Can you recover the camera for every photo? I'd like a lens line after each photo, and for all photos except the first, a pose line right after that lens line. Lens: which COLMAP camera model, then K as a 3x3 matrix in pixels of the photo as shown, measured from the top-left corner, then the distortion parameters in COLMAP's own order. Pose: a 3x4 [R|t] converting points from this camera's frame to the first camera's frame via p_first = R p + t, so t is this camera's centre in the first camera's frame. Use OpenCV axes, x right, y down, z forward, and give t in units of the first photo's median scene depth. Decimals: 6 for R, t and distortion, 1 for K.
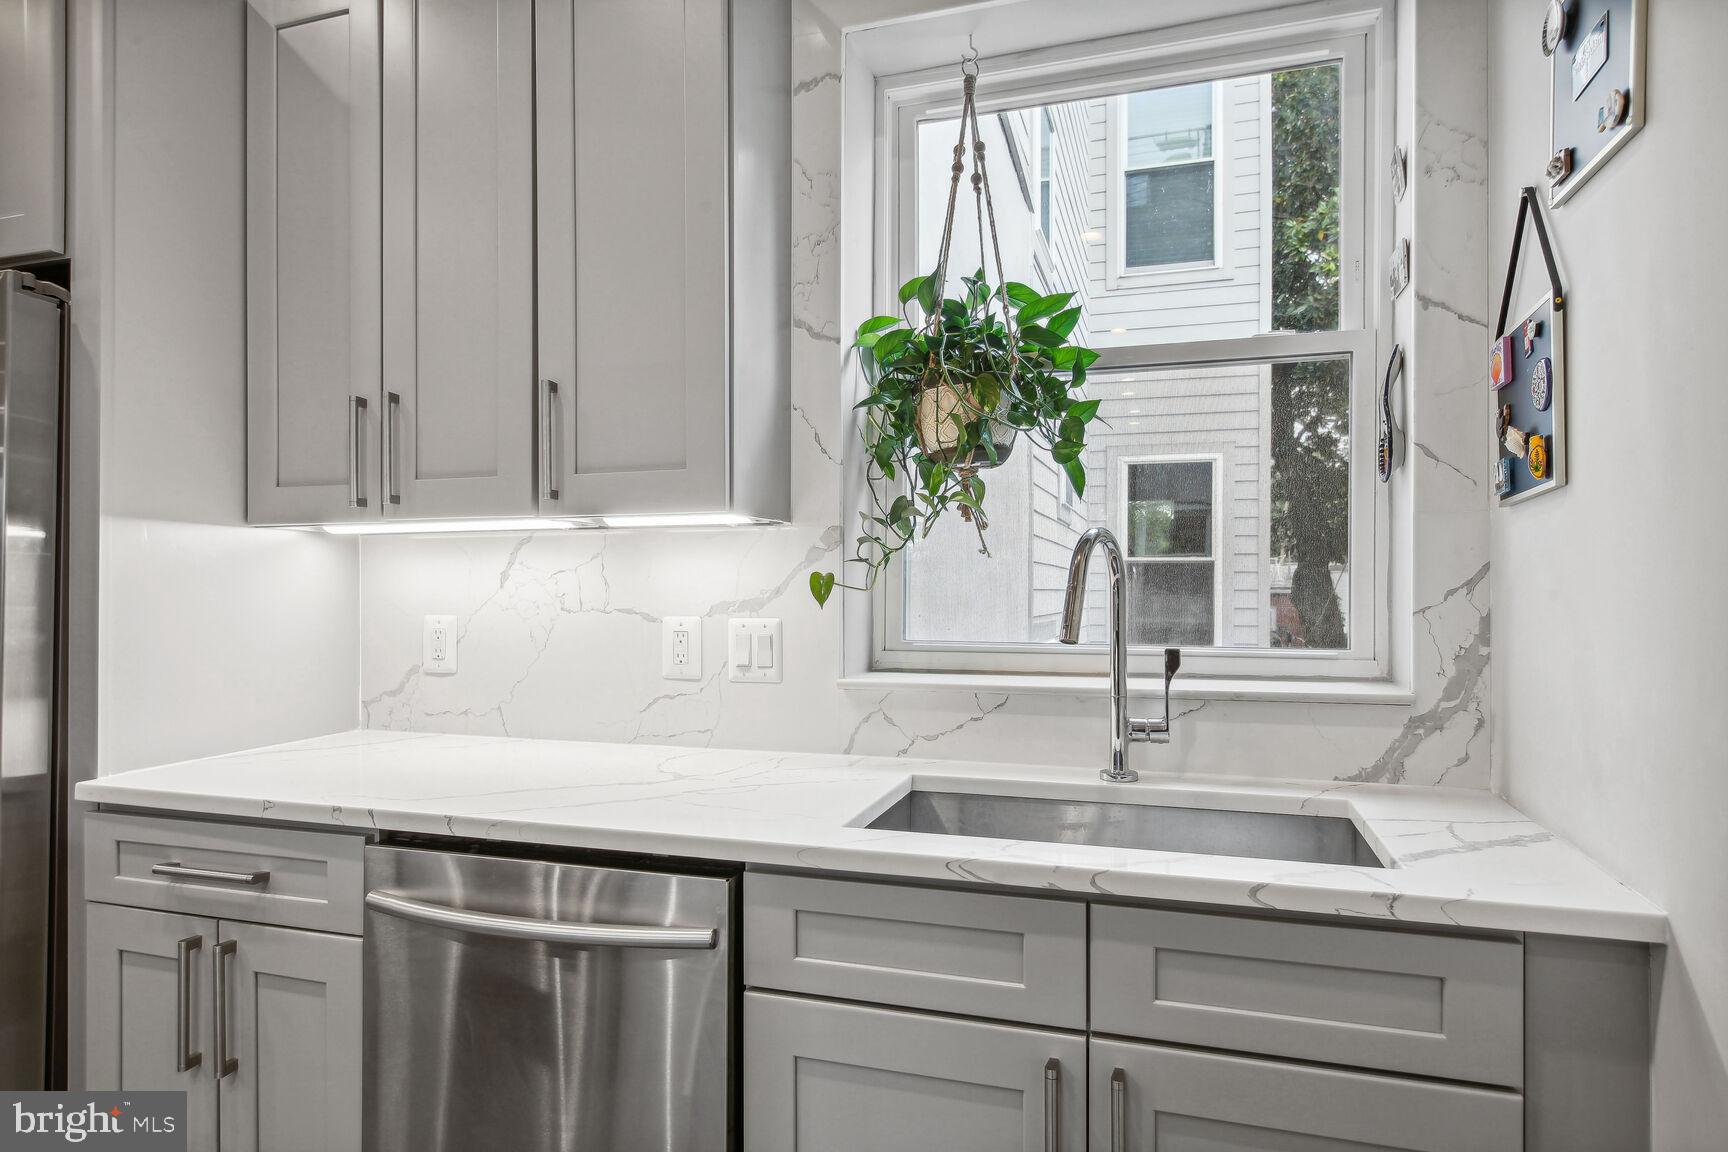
lens RADIAL K [[995.4, 0, 872.7], [0, 995.4, 590.4], [0, 0, 1]] dist [0.001303, 0.000011]
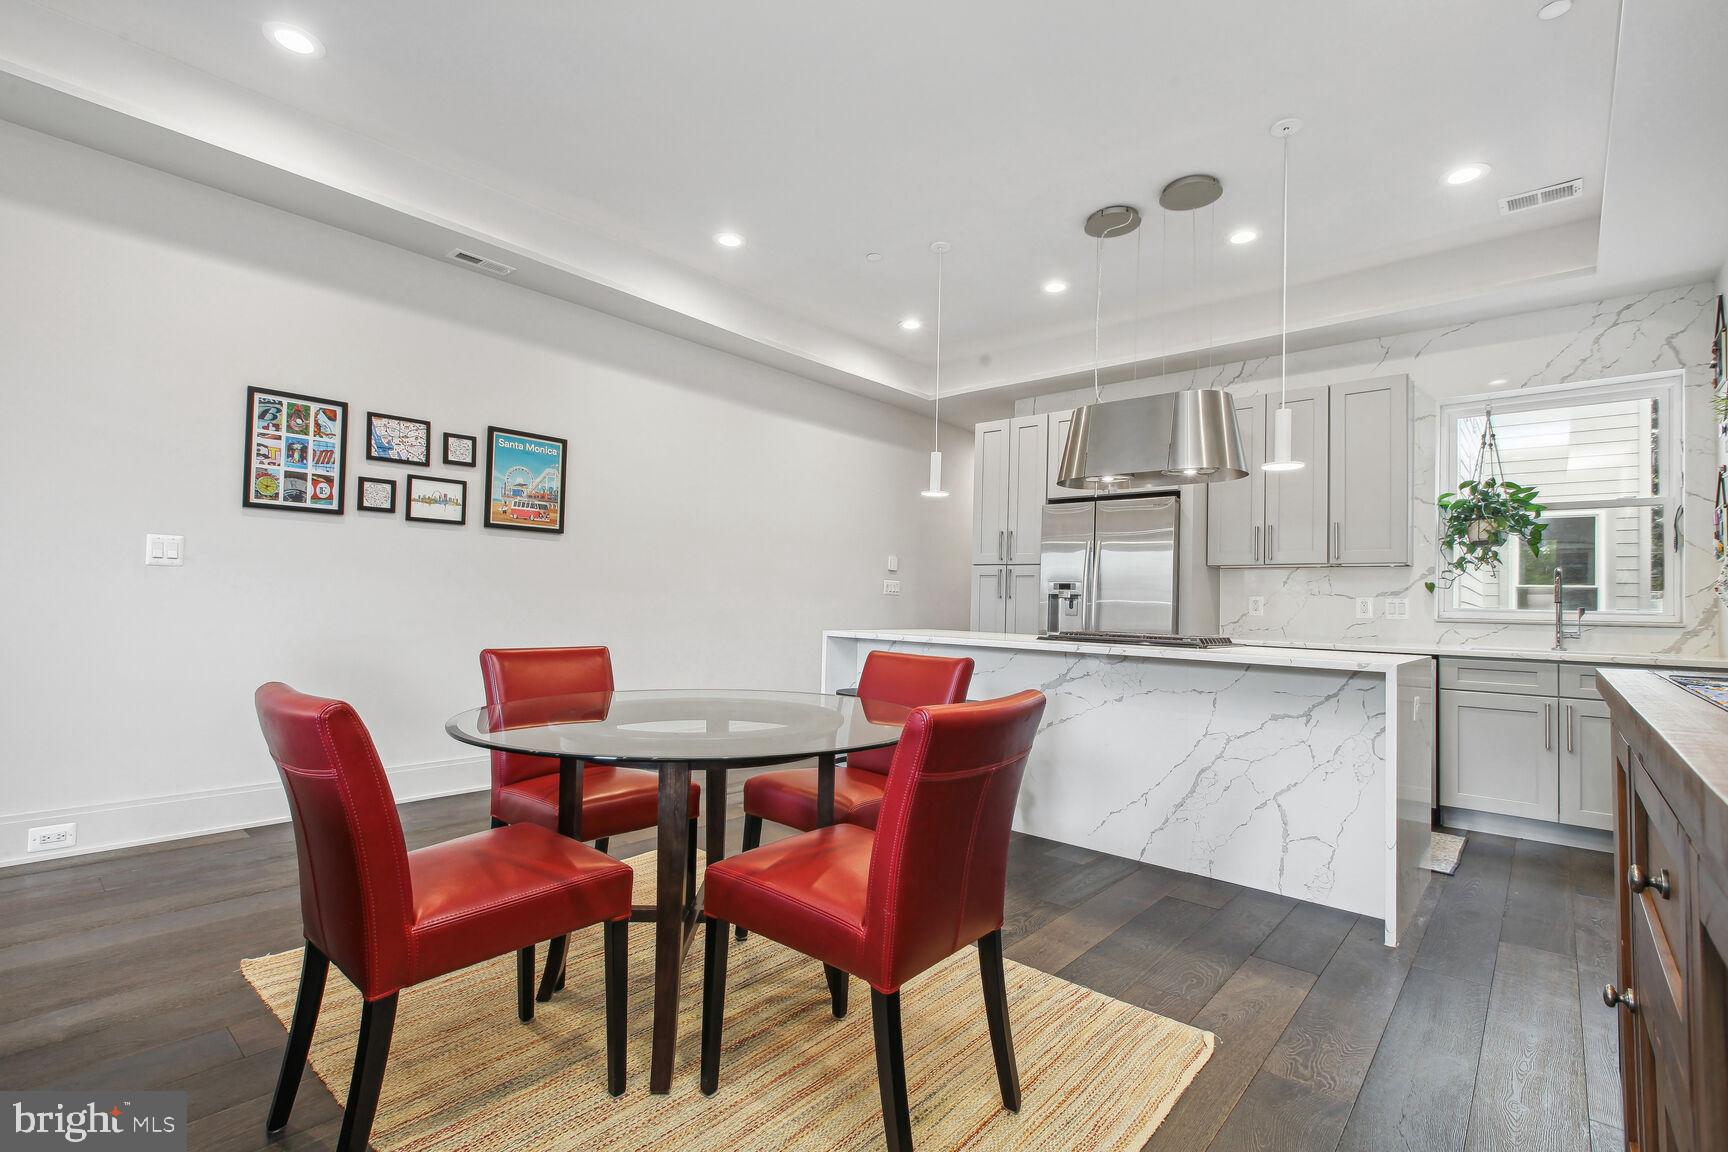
lens RADIAL K [[782.4, 0, 859.7], [0, 782.4, 579.4], [0, 0, 1]] dist [0.002235, -0.003678]
pose [[0.910675, 0.010822, -0.412981, -0.660781], [-0.026457, 0.999133, -0.032160, 0.098110], [0.412274, 0.040213, 0.910172, -1.907311]]
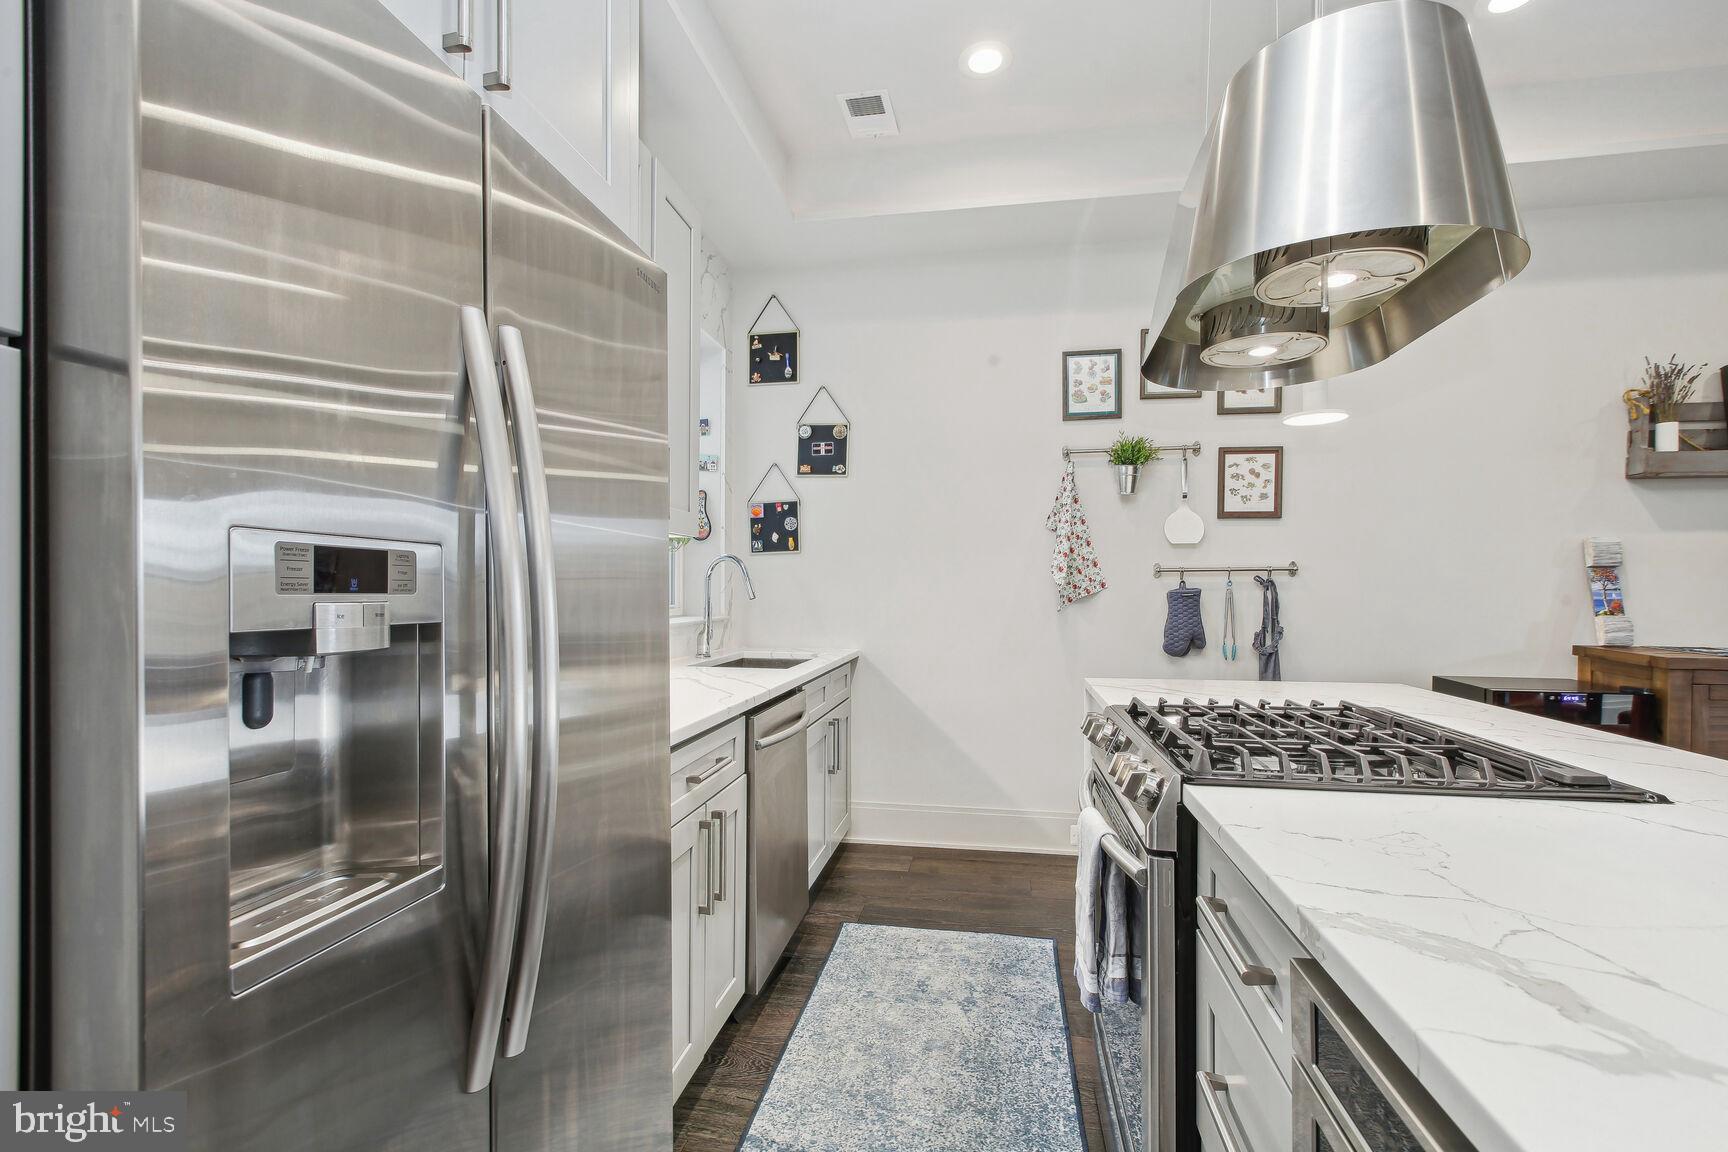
lens RADIAL K [[800.3, 0, 859.6], [0, 800.3, 593.3], [0, 0, 1]] dist [0.000982, -0.000435]
pose [[-0.125952, -0.002040, 0.992034, -1.600829], [0.004135, 0.999988, 0.002581, 0.024196], [-0.992028, 0.004427, -0.125942, 0.811244]]
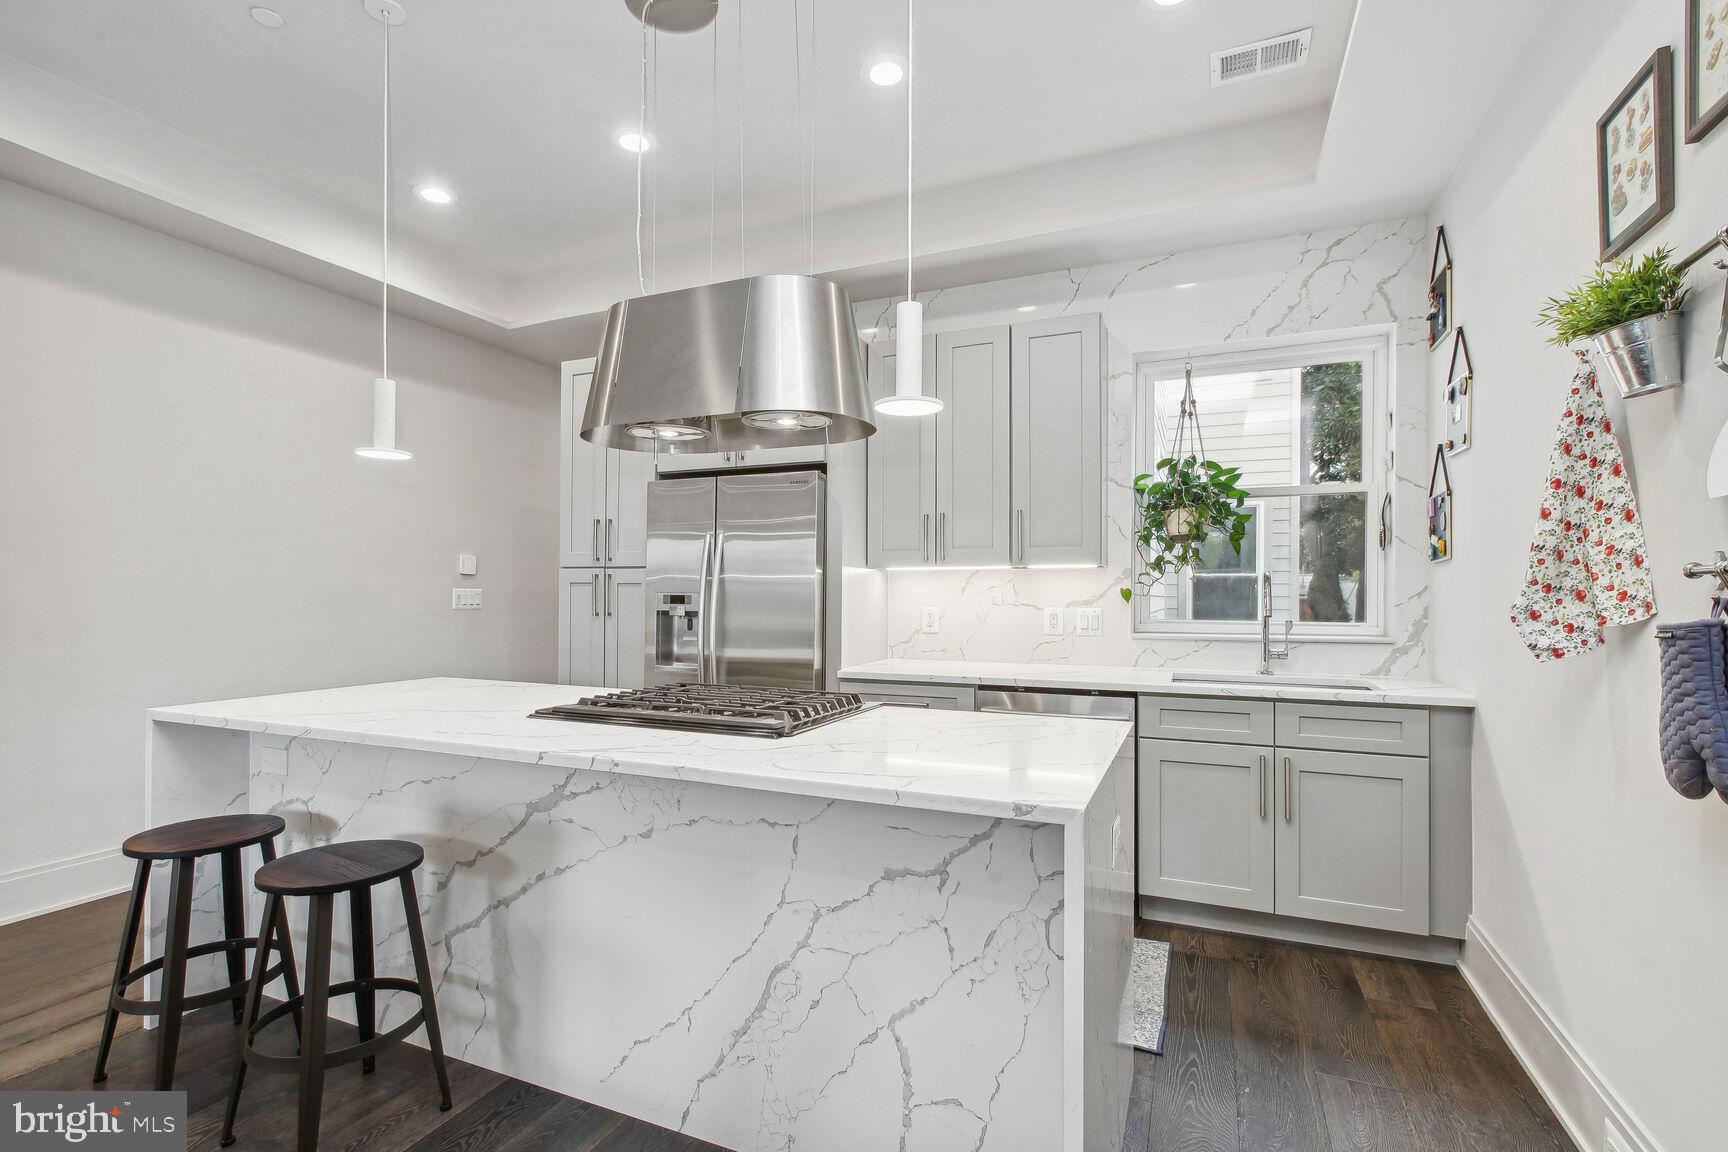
lens RADIAL K [[800.3, 0, 859.6], [0, 800.3, 593.3], [0, 0, 1]] dist [0.000982, -0.000435]
pose [[0.994351, 0.002072, -0.106124, -0.484772], [-0.002384, 0.999993, -0.002810, 0.000498], [0.106118, 0.003047, 0.994349, -0.955196]]
